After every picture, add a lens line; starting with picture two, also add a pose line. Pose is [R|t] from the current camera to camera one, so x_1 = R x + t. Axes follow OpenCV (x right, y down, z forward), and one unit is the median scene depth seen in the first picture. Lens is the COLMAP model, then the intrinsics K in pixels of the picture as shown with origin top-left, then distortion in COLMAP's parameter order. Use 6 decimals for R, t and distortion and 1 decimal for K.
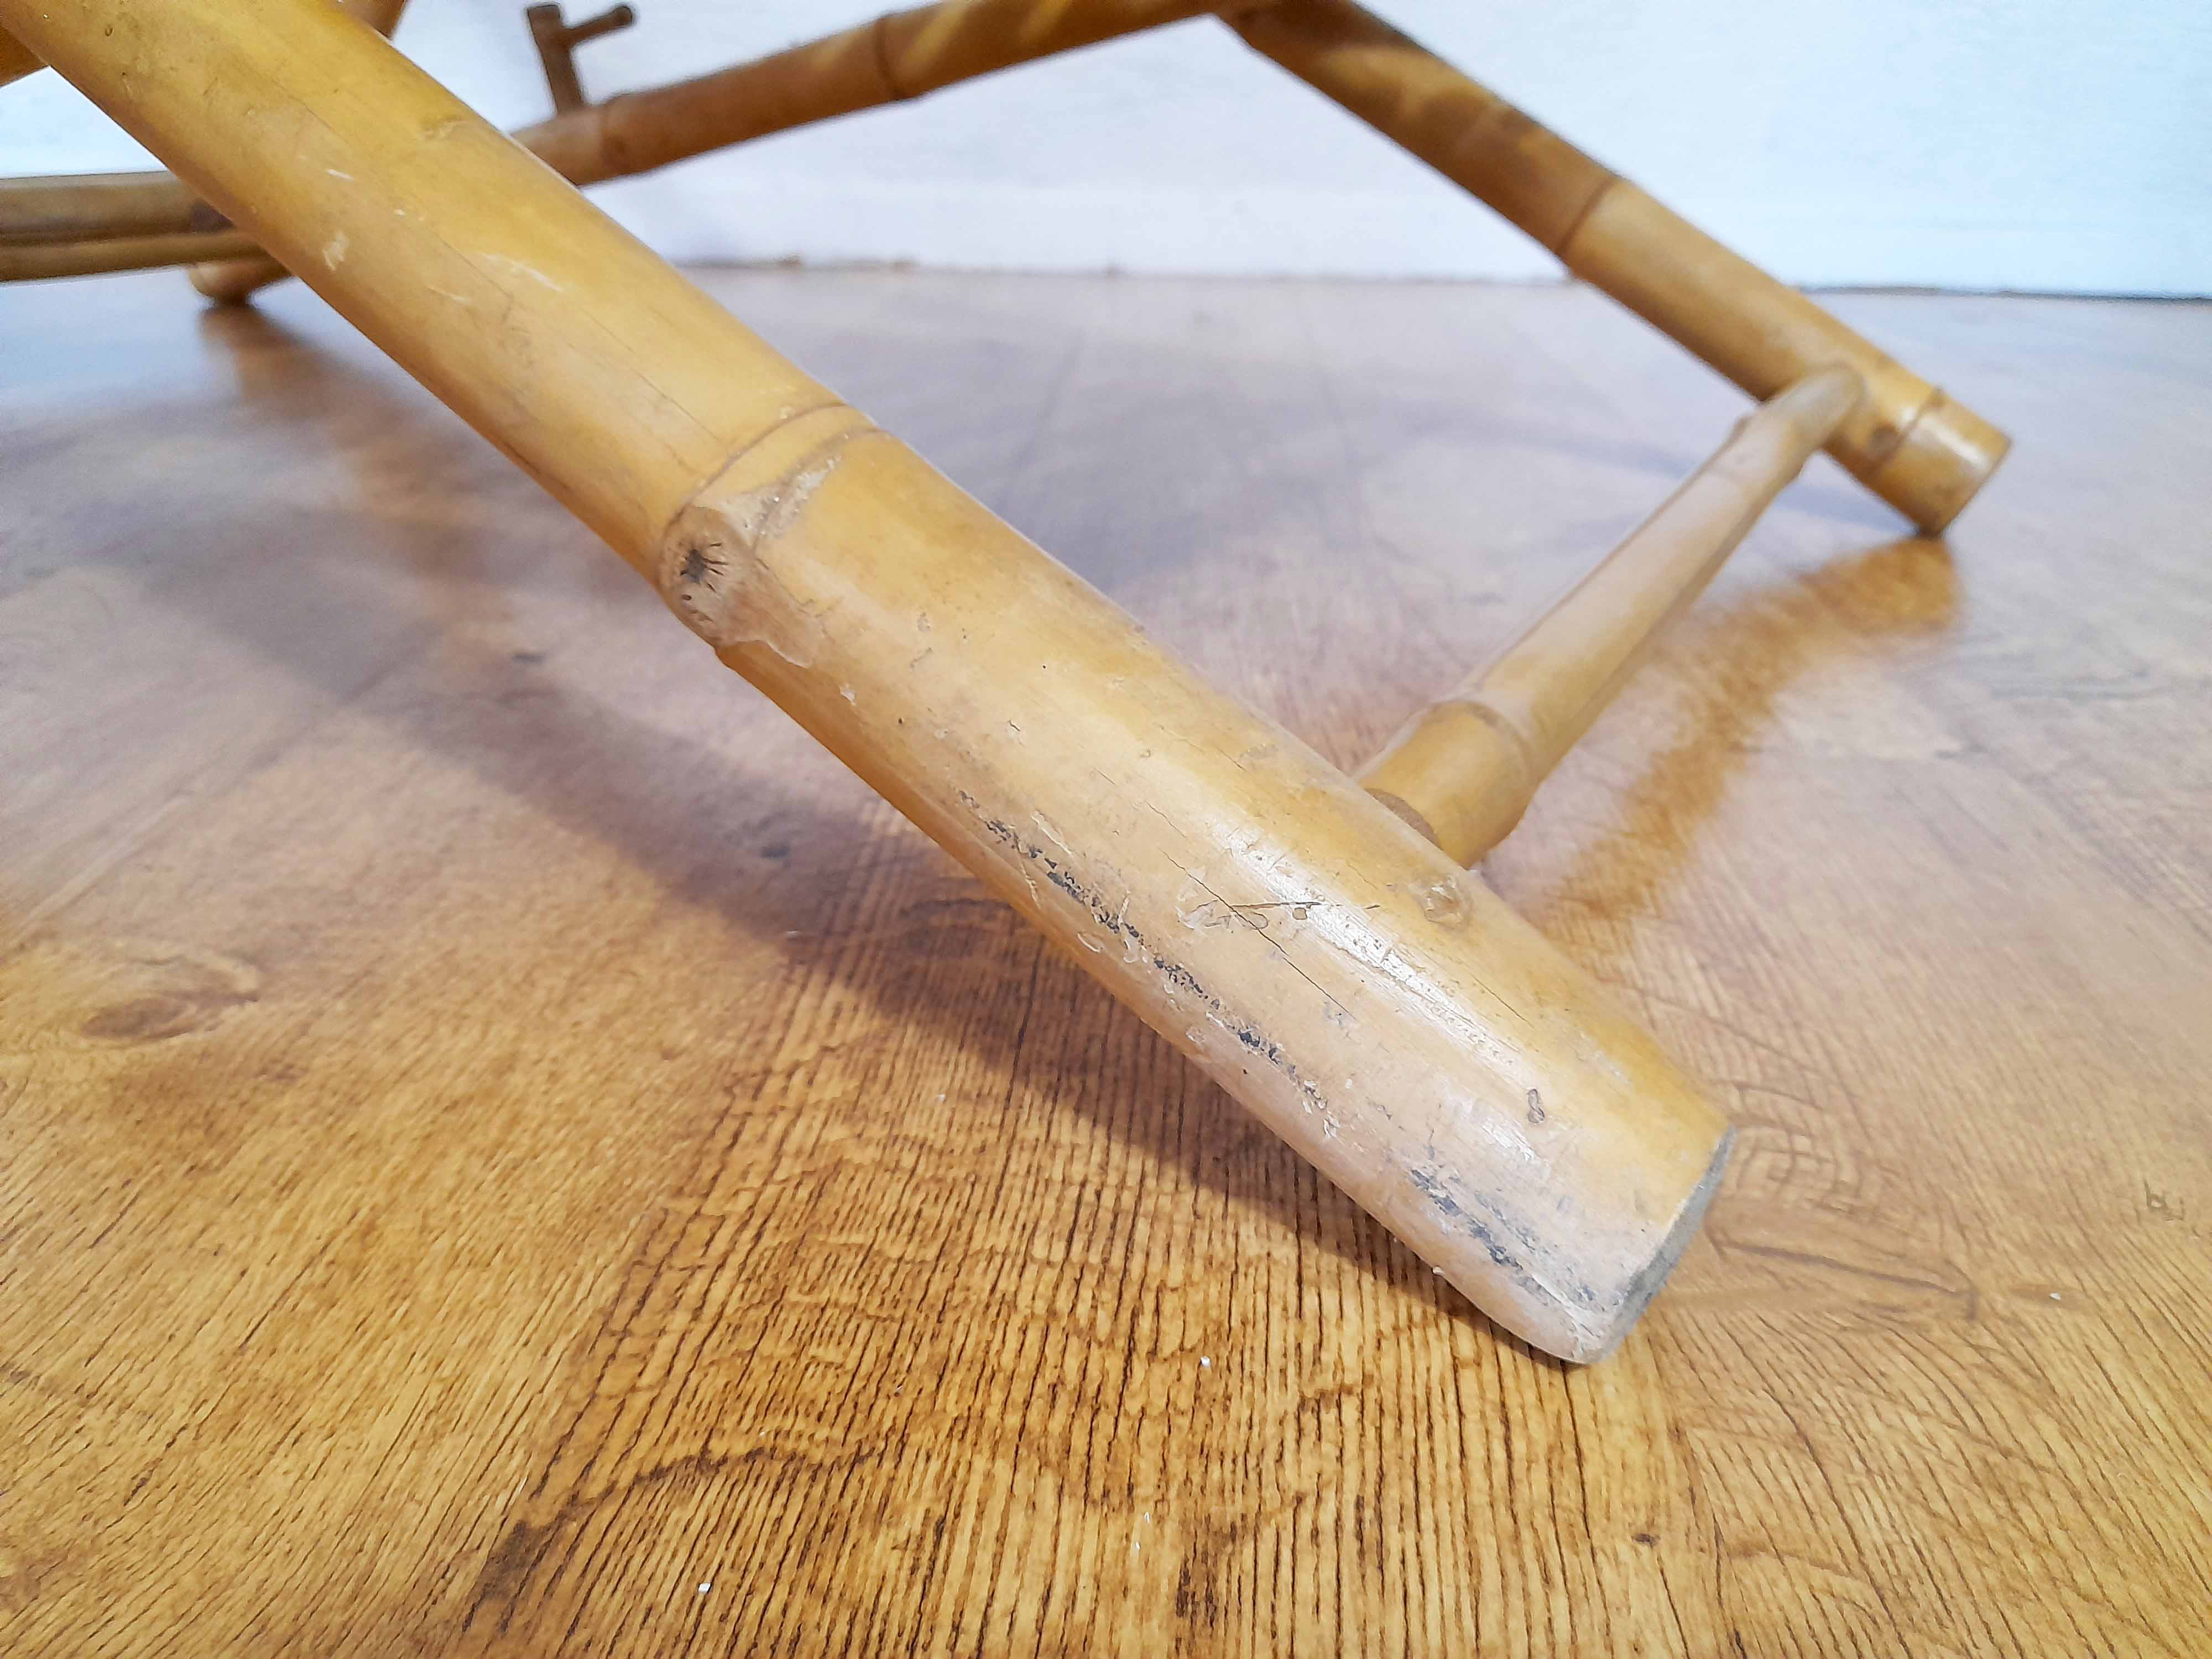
lens RADIAL K [[1623.7, 0, 1106.0], [0, 1623.7, 829.5], [0, 0, 1]] dist [0.005769, -0.009283]
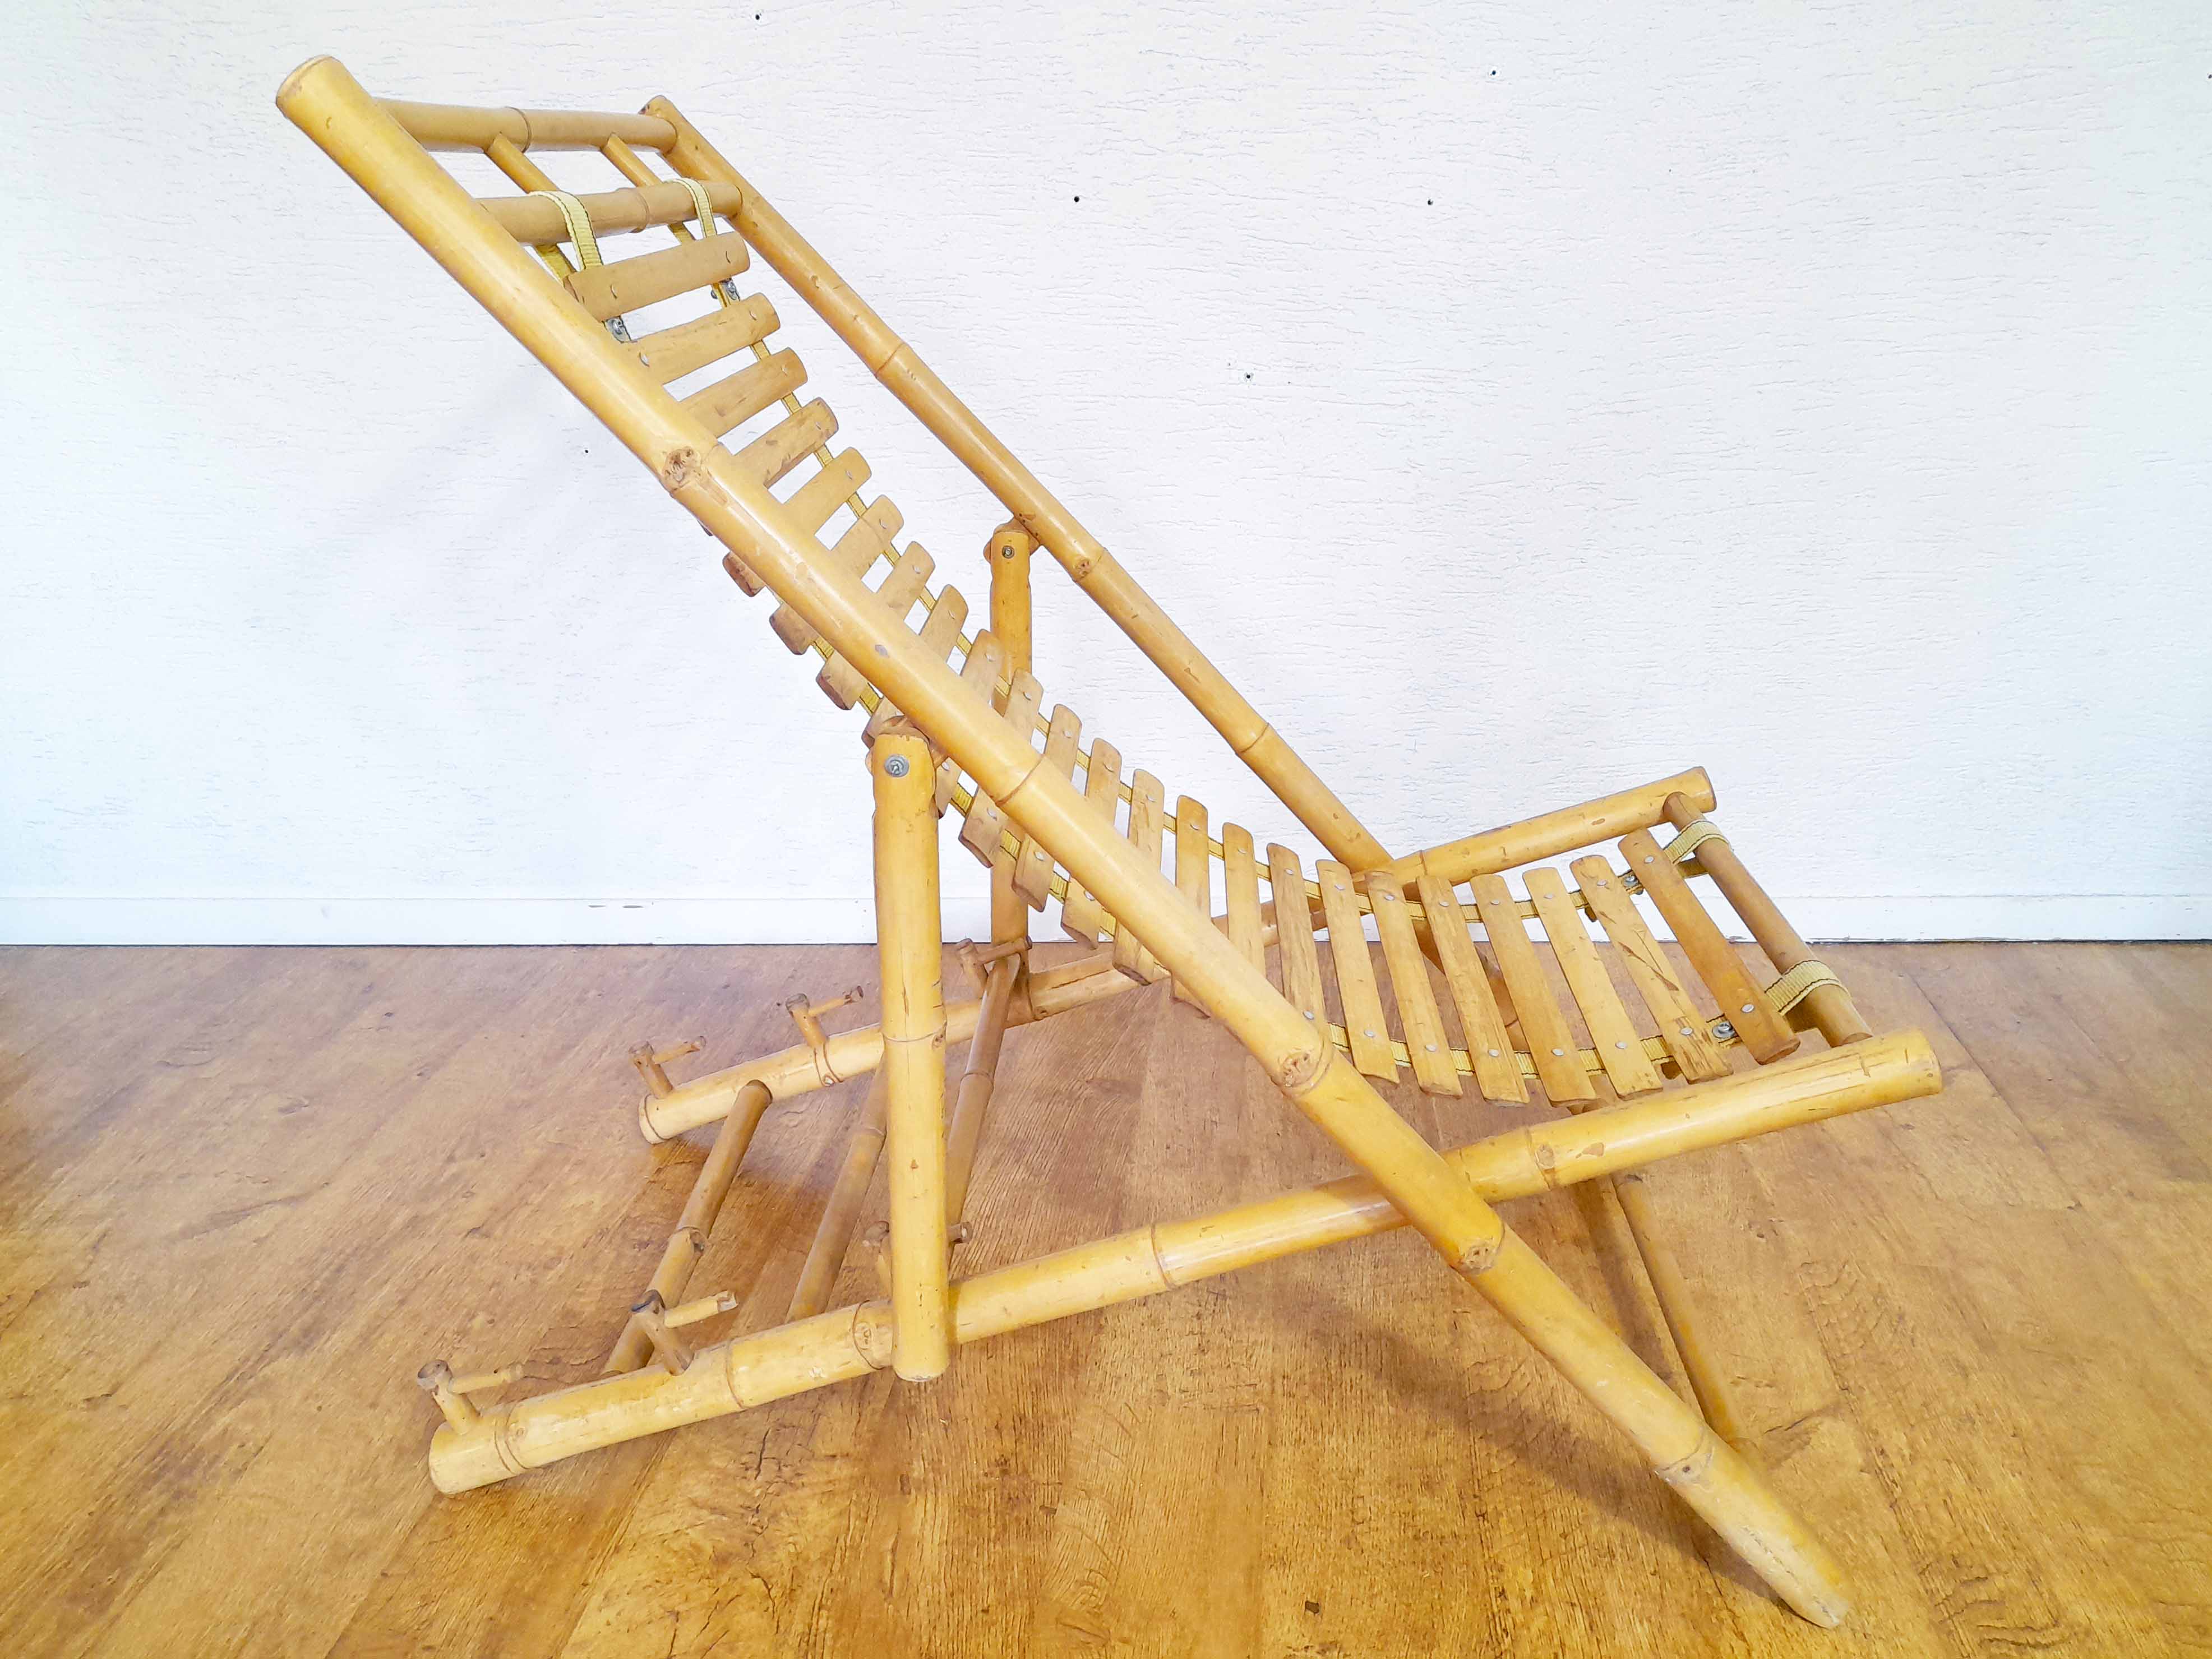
lens RADIAL K [[1627.3, 0, 1113.2], [0, 1627.3, 812.0], [0, 0, 1]] dist [0.019853, -0.005326]
pose [[0.998047, 0.006794, -0.062093, -0.891108], [-0.010674, 0.997996, -0.062372, -1.917875], [0.061545, 0.062913, 0.996120, -2.451559]]
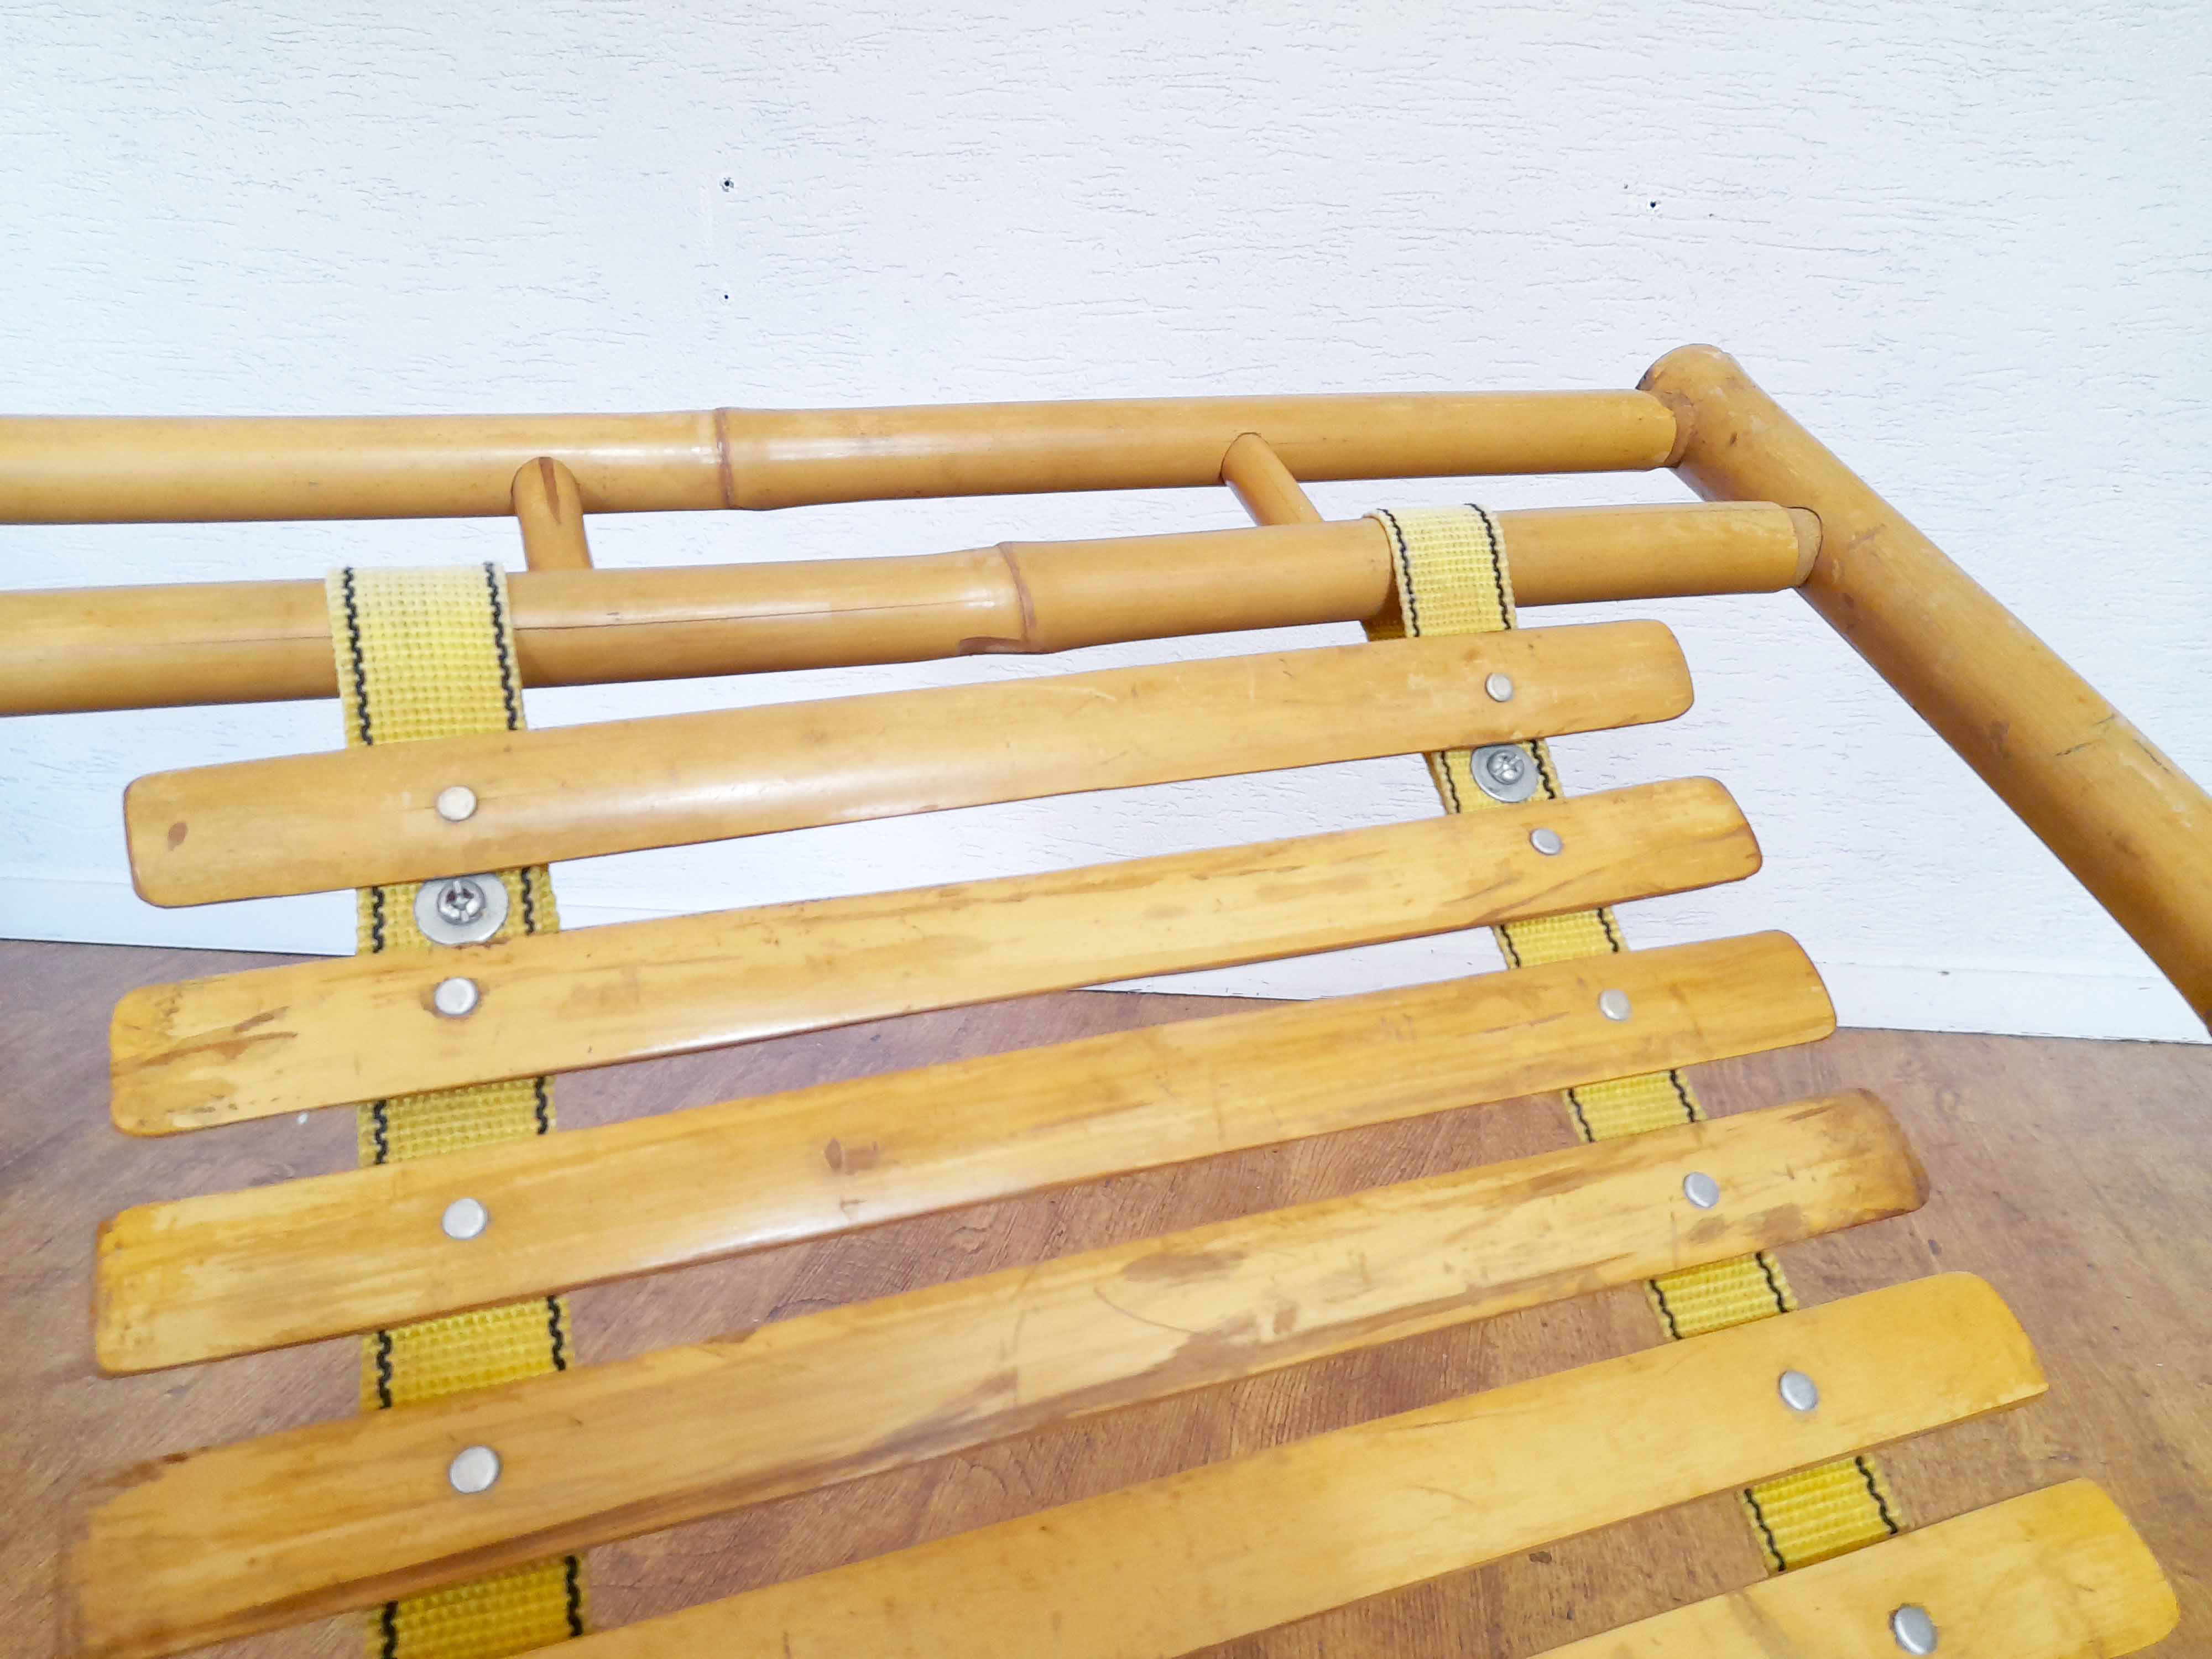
lens RADIAL K [[1599.6, 0, 1106.0], [0, 1599.6, 829.5], [0, 0, 1]] dist [0.049666, -0.061683]
pose [[0.989668, 0.045942, -0.135816, -1.616853], [-0.058721, 0.994060, -0.091634, -1.819459], [0.130799, 0.098662, 0.986487, -0.459008]]
